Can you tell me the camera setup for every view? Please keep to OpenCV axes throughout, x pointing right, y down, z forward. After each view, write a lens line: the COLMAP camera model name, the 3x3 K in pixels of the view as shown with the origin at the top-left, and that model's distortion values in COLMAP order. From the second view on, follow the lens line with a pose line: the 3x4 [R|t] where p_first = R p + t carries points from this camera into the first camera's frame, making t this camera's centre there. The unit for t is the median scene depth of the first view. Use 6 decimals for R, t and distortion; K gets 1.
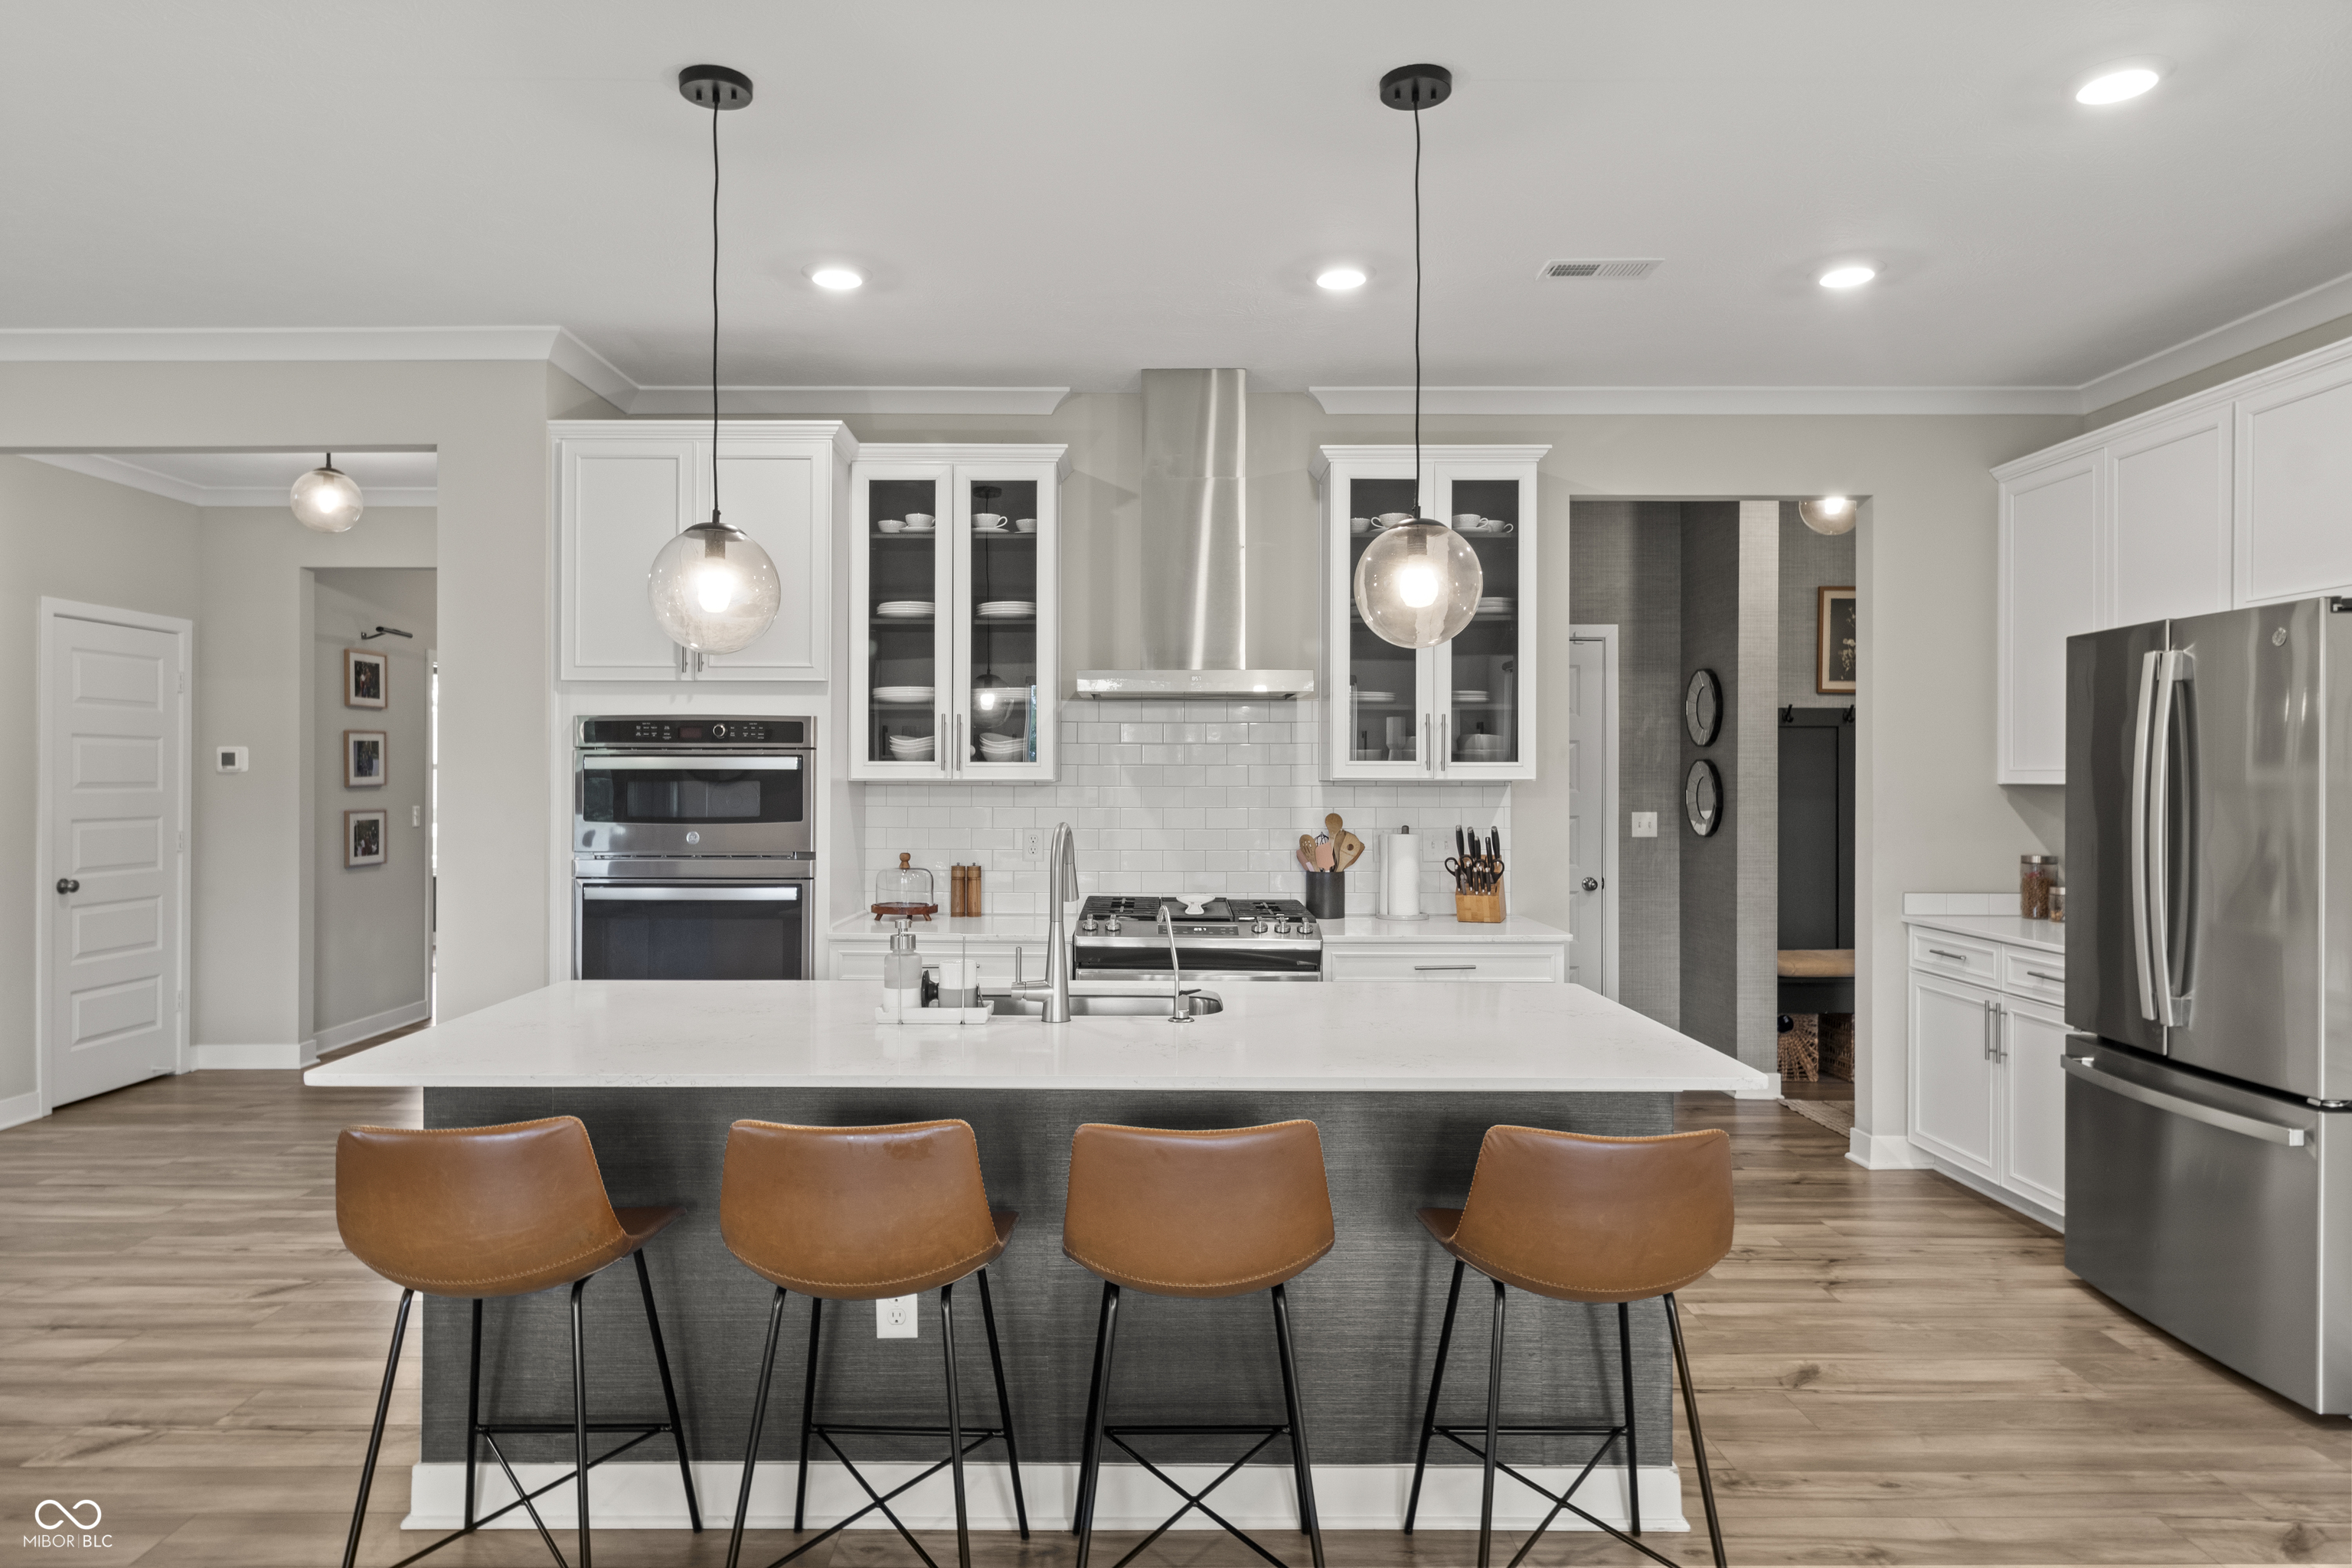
lens RADIAL K [[1420.1, 0, 1140.2], [0, 1420.1, 777.2], [0, 0, 1]] dist [-0.001383, 0.001331]
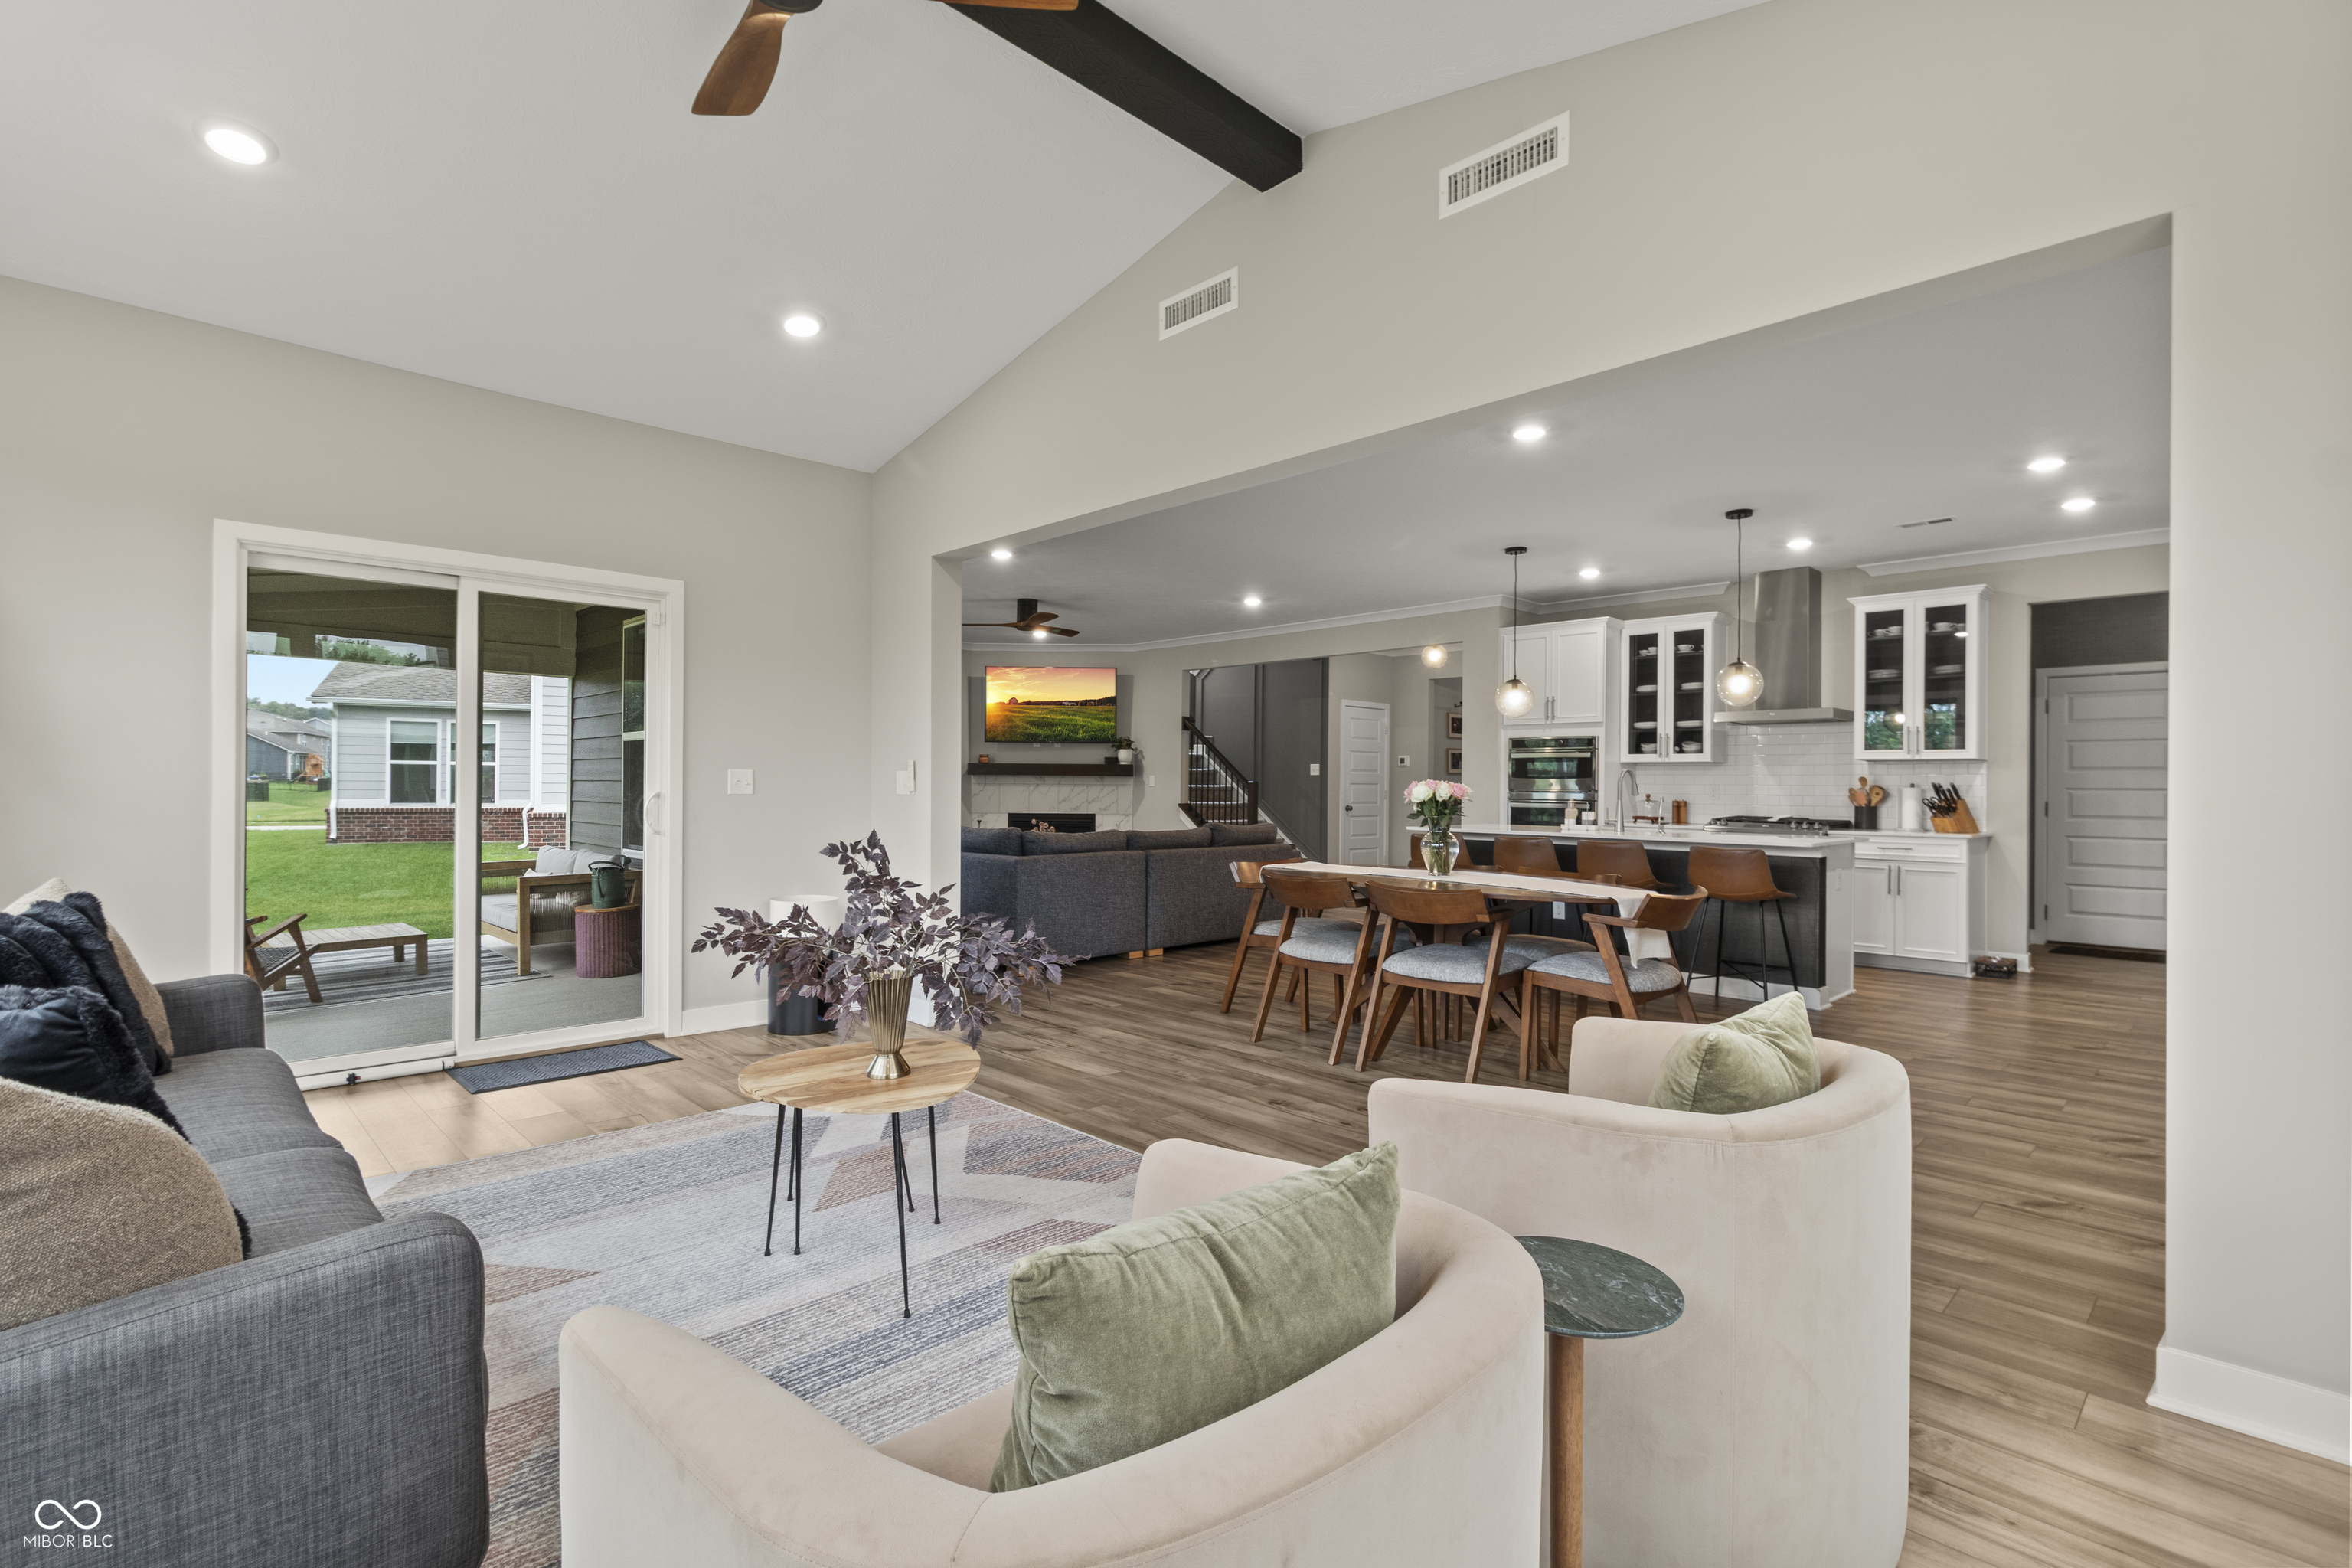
lens RADIAL K [[1094.6, 0, 1158.6], [0, 1094.6, 777.0], [0, 0, 1]] dist [0.001781, 0.000370]
pose [[0.693515, -0.001036, -0.720441, 0.580563], [-0.007894, 0.999928, -0.009037, 0.049582], [0.720399, 0.011955, 0.693457, -0.830090]]
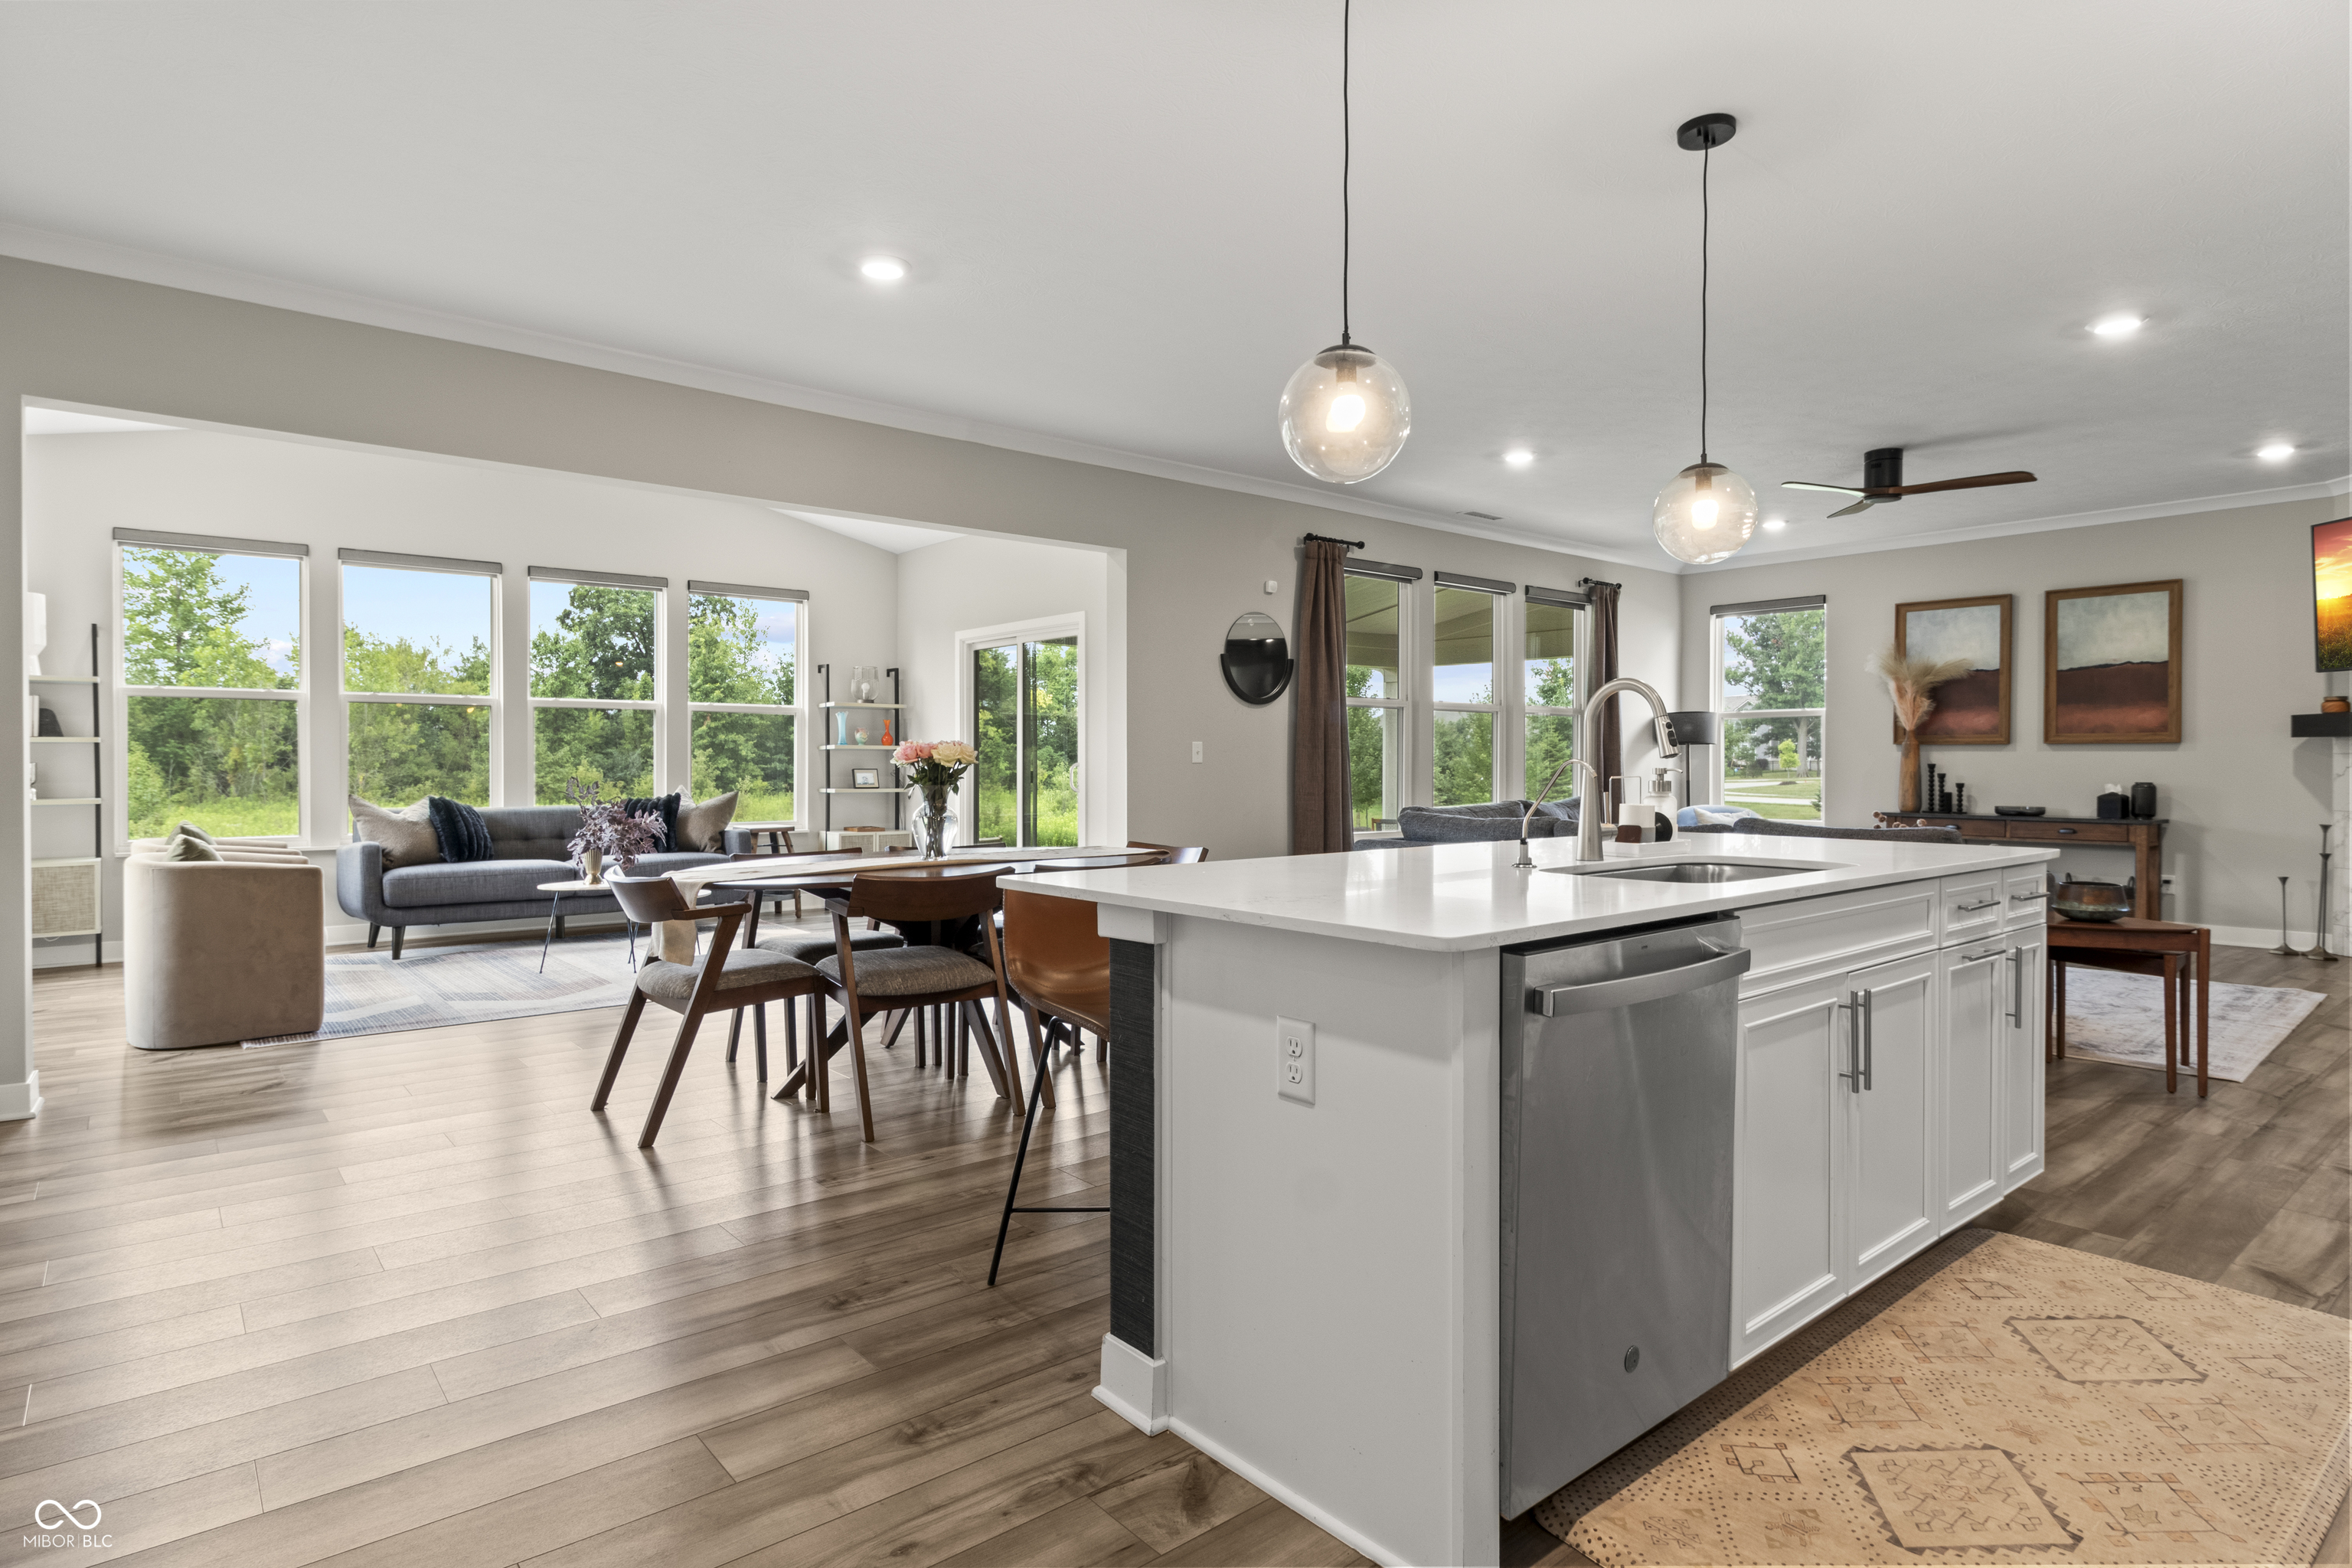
lens RADIAL K [[1240.0, 0, 1145.5], [0, 1240.0, 773.4], [0, 0, 1]] dist [-0.003417, -0.002299]
pose [[-0.777373, 0.003801, -0.629029, 0.486315], [-0.001528, 0.999967, 0.007930, 0.059301], [0.629039, 0.007126, -0.777341, 0.918480]]
